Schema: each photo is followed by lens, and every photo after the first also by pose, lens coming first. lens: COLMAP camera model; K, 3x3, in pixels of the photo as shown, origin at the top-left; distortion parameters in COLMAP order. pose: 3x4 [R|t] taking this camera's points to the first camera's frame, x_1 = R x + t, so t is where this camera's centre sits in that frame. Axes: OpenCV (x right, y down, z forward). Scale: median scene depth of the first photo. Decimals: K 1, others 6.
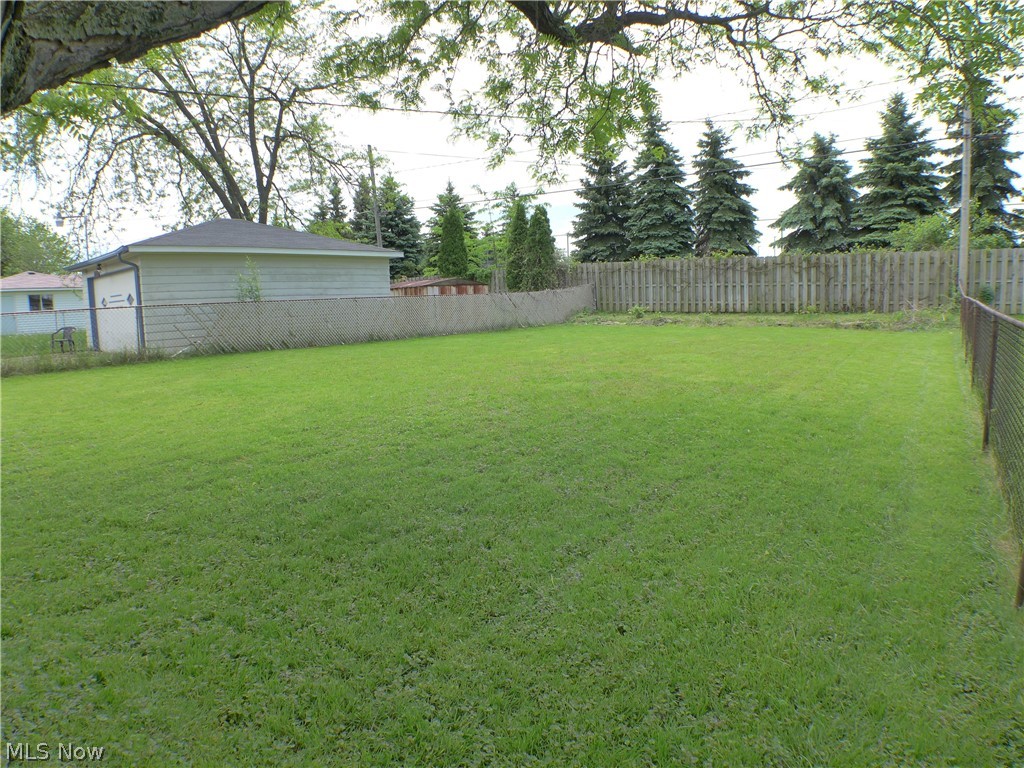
lens RADIAL K [[623.8, 0, 505.1], [0, 623.8, 379.8], [0, 0, 1]] dist [-0.141973, 0.034158]
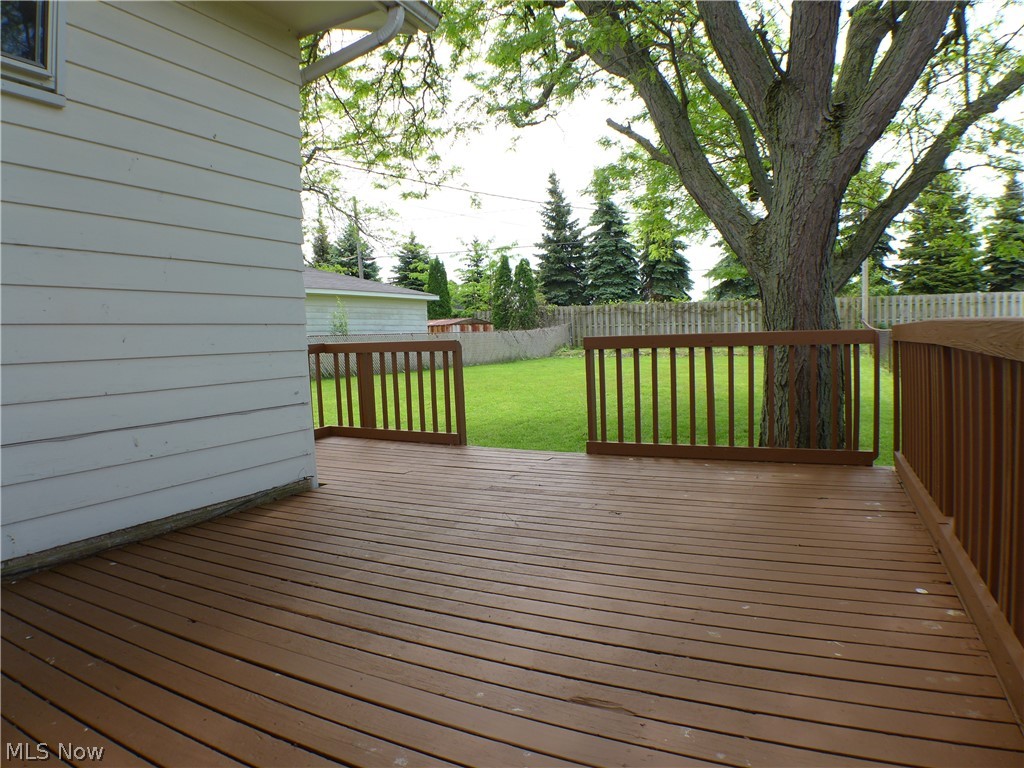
lens RADIAL K [[623.8, 0, 505.1], [0, 623.8, 379.8], [0, 0, 1]] dist [-0.141973, 0.034158]
pose [[0.984642, -0.010901, 0.174244, -0.207894], [0.022390, 0.997692, -0.064109, 0.028823], [-0.173143, 0.067026, 0.982613, -0.157178]]
